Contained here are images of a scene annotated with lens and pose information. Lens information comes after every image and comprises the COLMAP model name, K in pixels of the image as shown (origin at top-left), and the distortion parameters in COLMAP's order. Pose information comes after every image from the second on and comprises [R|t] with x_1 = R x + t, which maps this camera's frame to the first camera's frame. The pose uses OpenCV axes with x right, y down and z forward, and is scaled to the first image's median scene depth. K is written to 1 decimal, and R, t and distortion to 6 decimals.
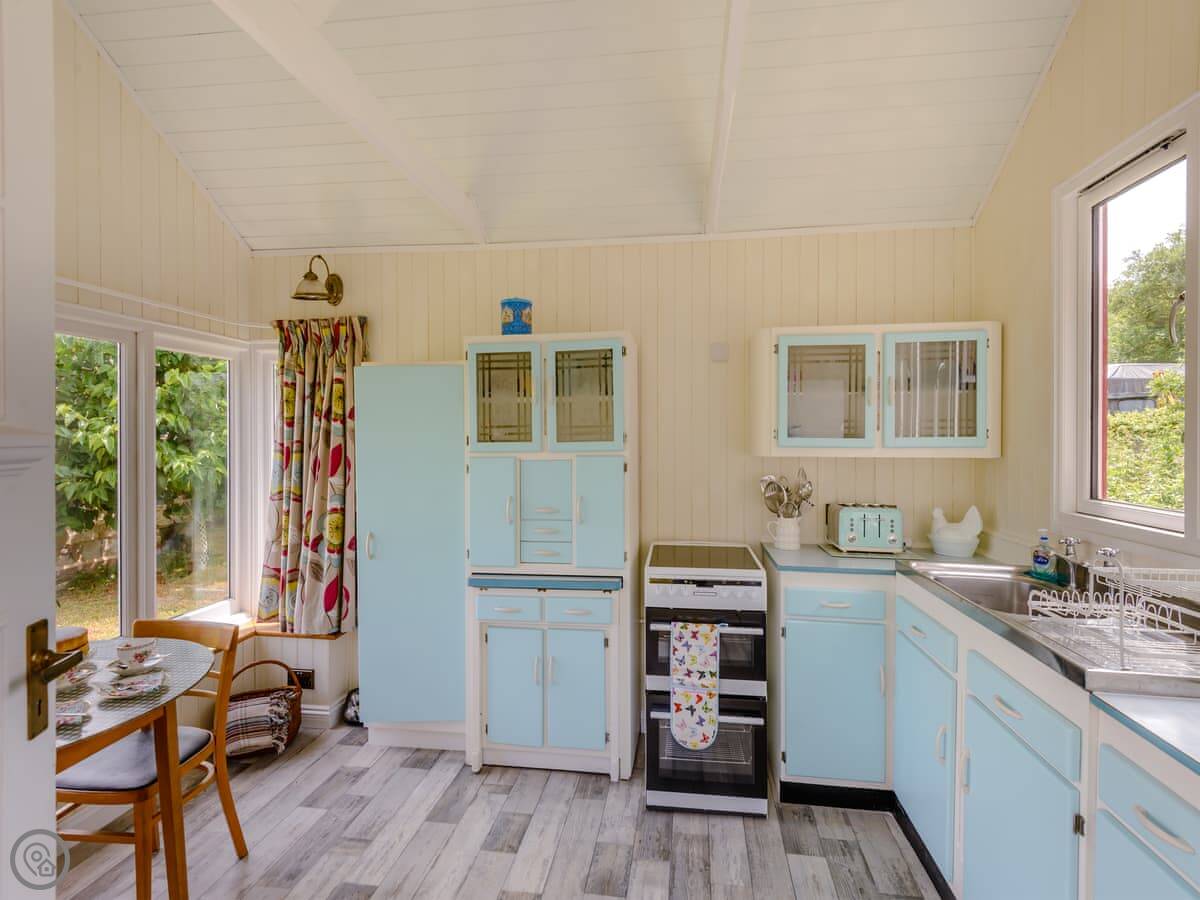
lens RADIAL K [[544.5, 0, 605.1], [0, 544.5, 442.5], [0, 0, 1]] dist [-0.000252, -0.000596]
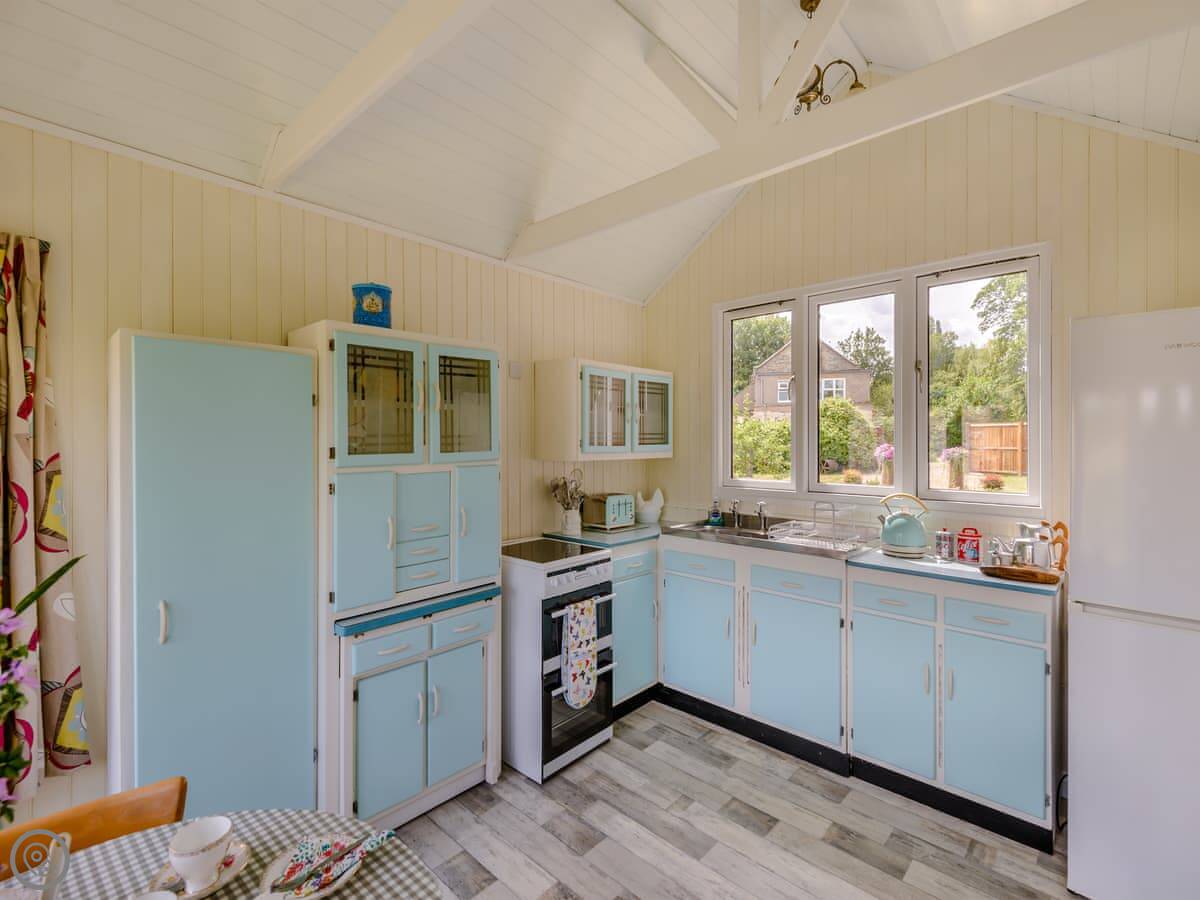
lens RADIAL K [[550.0, 0, 599.8], [0, 550.0, 439.7], [0, 0, 1]] dist [0.032609, -0.045548]
pose [[0.569391, 0.000135, 0.822067, -0.709651], [0.004295, 0.999986, -0.003140, -0.019285], [-0.822055, 0.005319, 0.569383, 0.236662]]
